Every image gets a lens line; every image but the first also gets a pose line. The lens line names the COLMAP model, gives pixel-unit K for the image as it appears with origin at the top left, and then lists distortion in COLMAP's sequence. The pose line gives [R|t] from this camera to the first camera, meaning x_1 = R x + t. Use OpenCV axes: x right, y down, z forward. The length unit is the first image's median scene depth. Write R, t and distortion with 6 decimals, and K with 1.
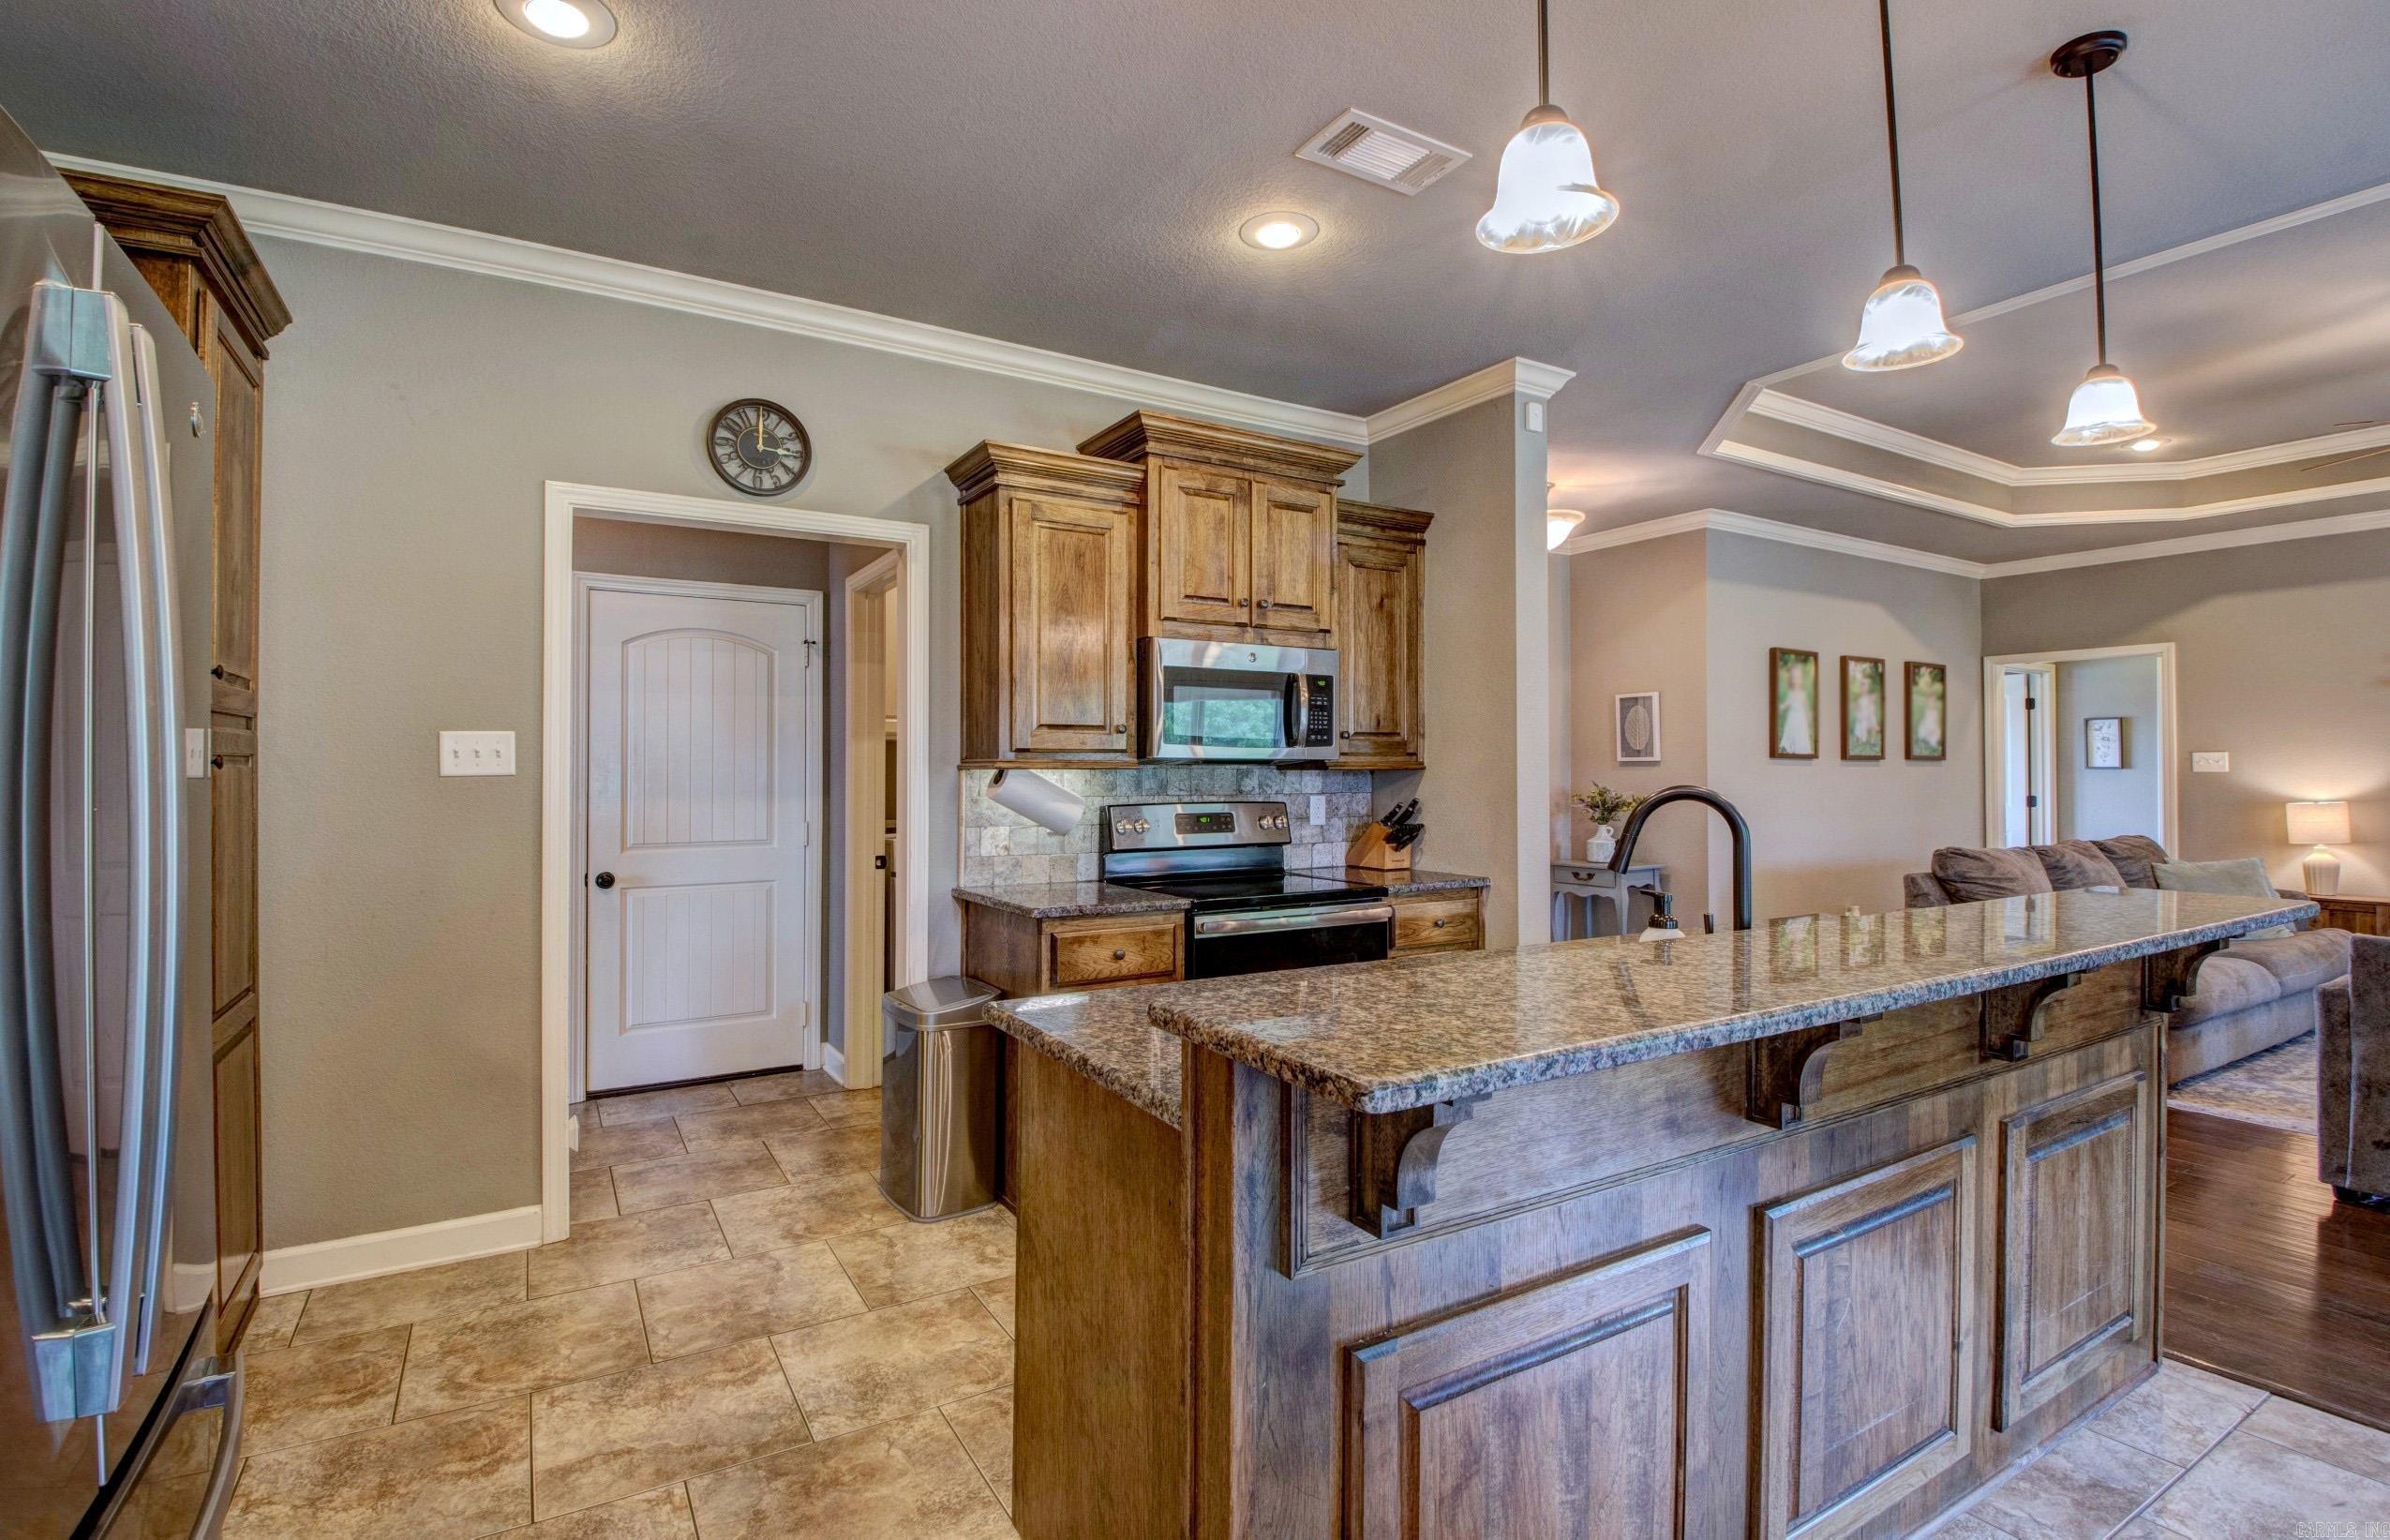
lens RADIAL K [[1102.8, 0, 1193.7], [0, 1102.8, 758.8], [0, 0, 1]] dist [0.036952, -0.048857]
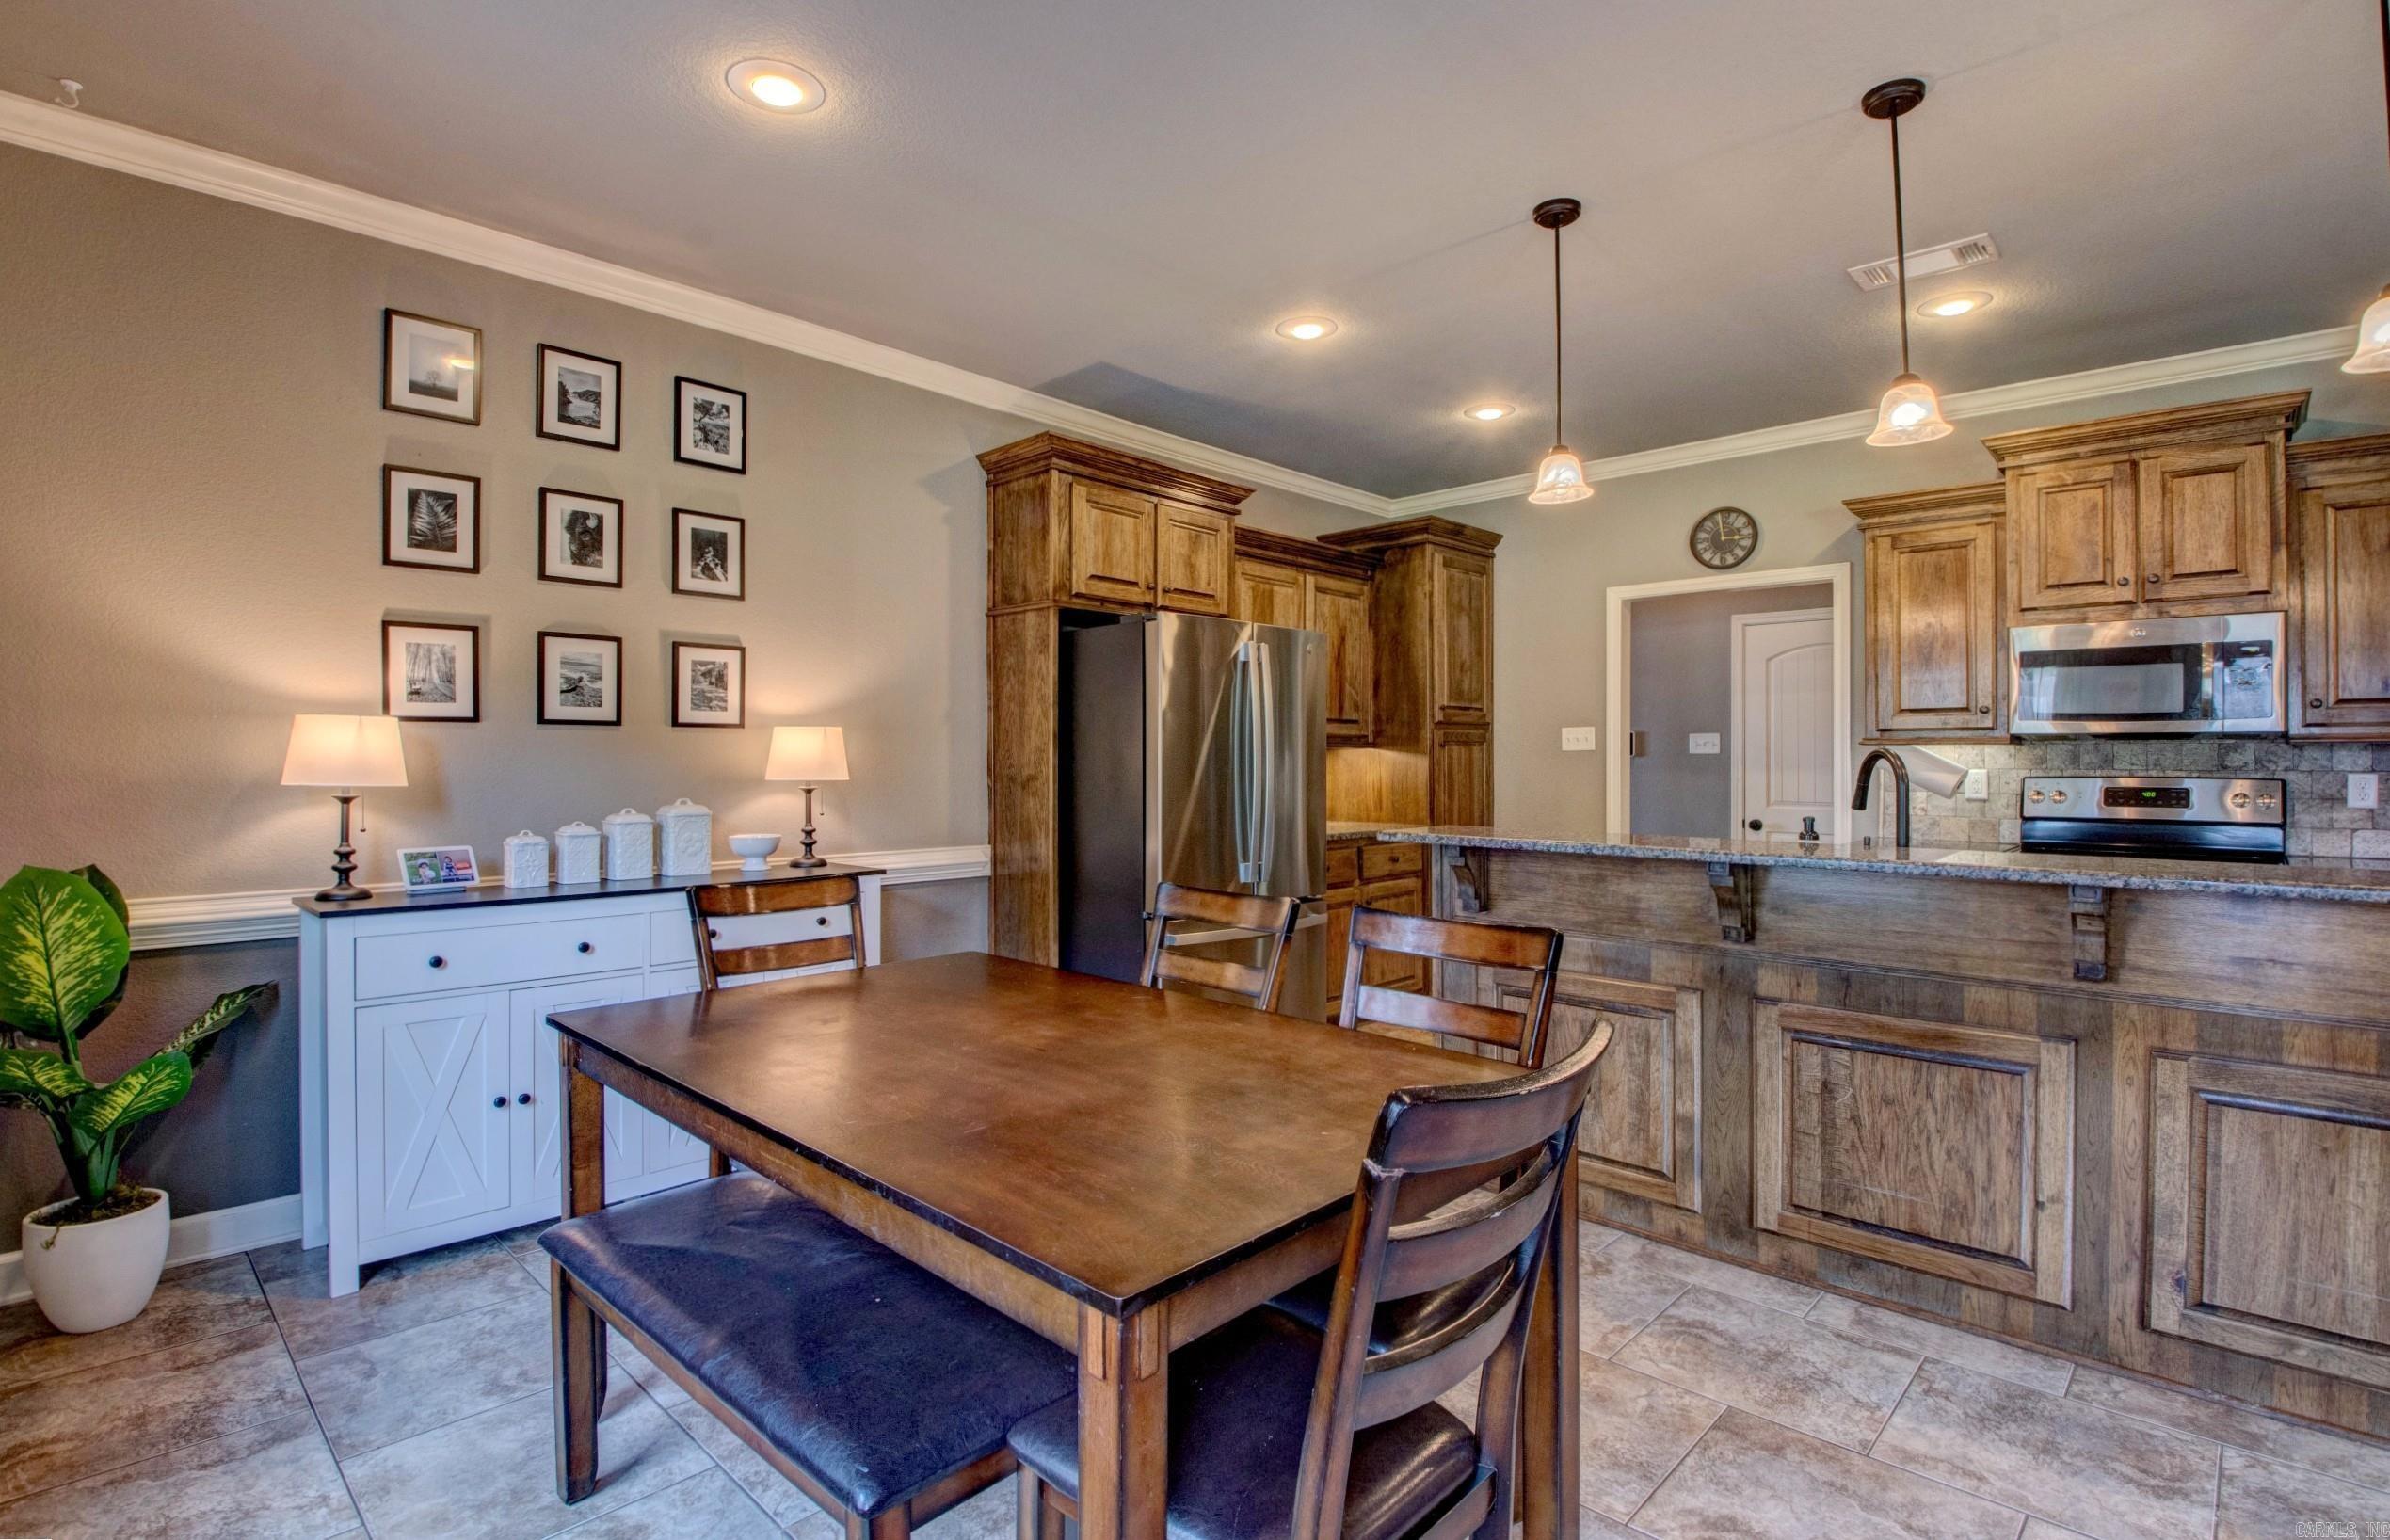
lens RADIAL K [[1125.7, 0, 1192.6], [0, 1125.7, 754.2], [0, 0, 1]] dist [0.013681, -0.025816]
pose [[0.265552, -0.003032, -0.964092, 0.782789], [0.008421, 0.999964, -0.000825, 0.012634], [0.964060, -0.007900, 0.265568, -0.110923]]
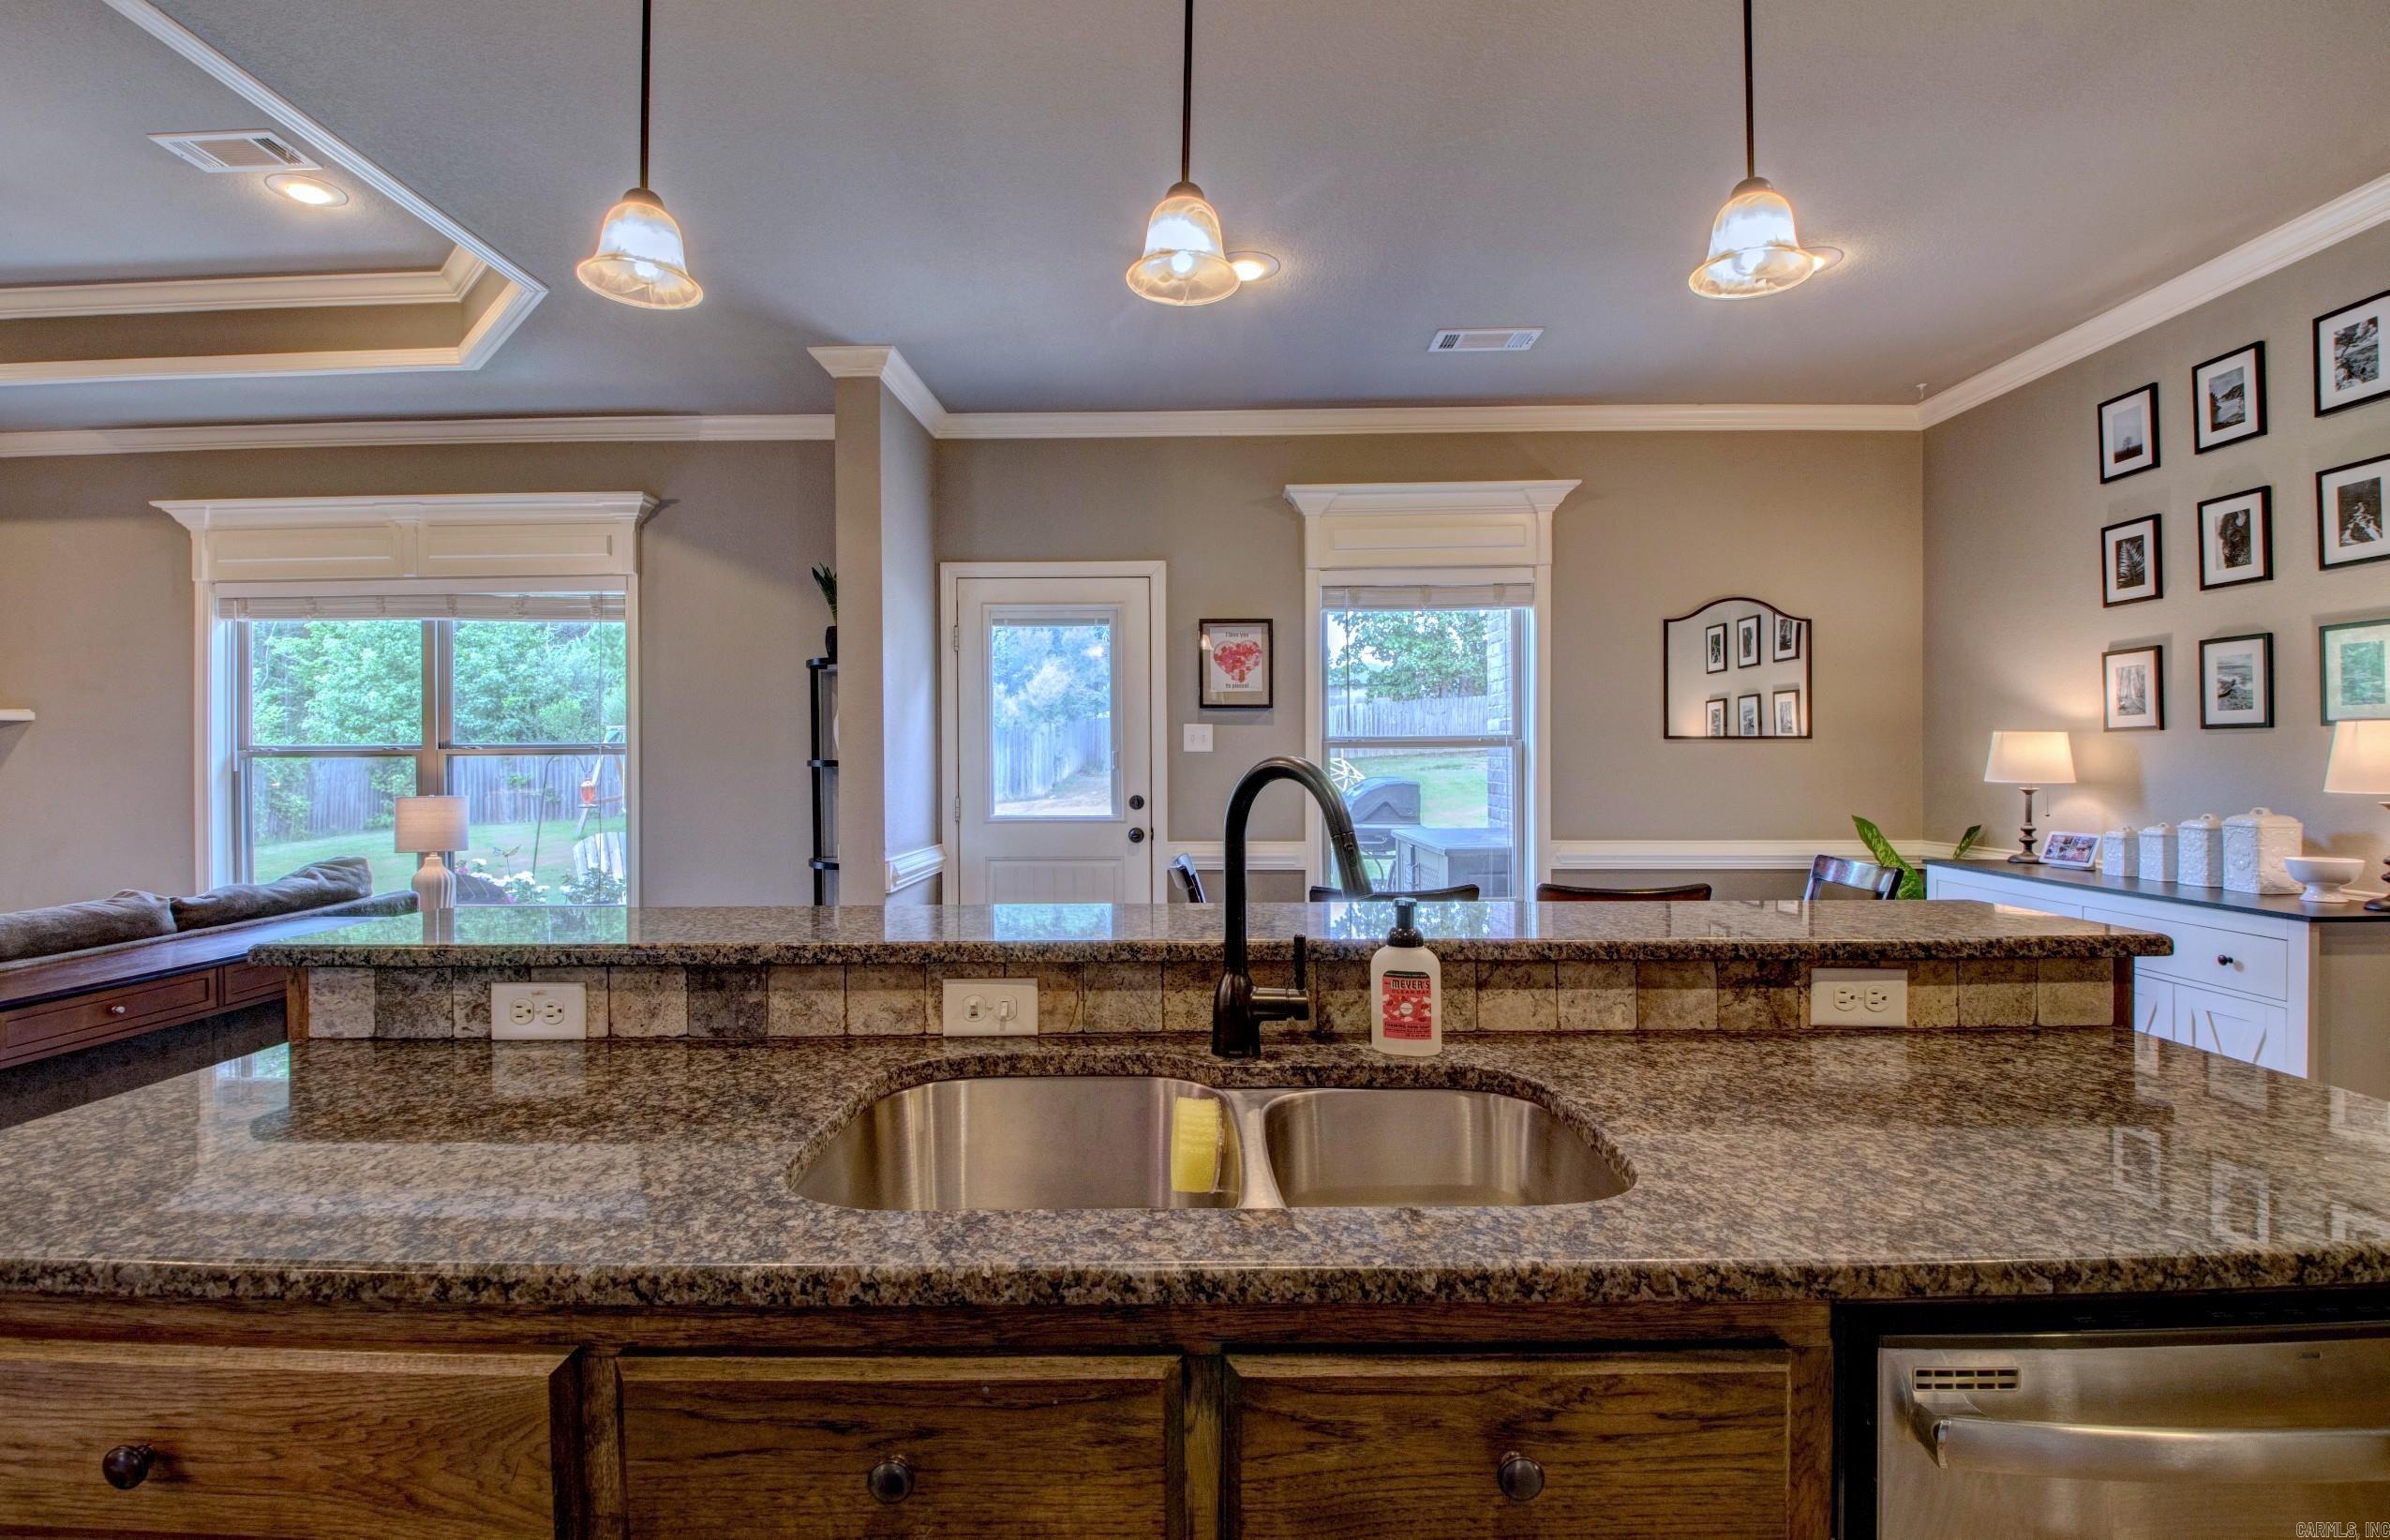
lens RADIAL K [[1106.8, 0, 1191.4], [0, 1106.8, 759.3], [0, 0, 1]] dist [0.019639, -0.031185]
pose [[-0.851960, 0.004557, 0.523587, 0.067729], [0.000610, 0.999970, -0.007711, 0.015017], [-0.523606, -0.006250, -0.851938, 0.784230]]
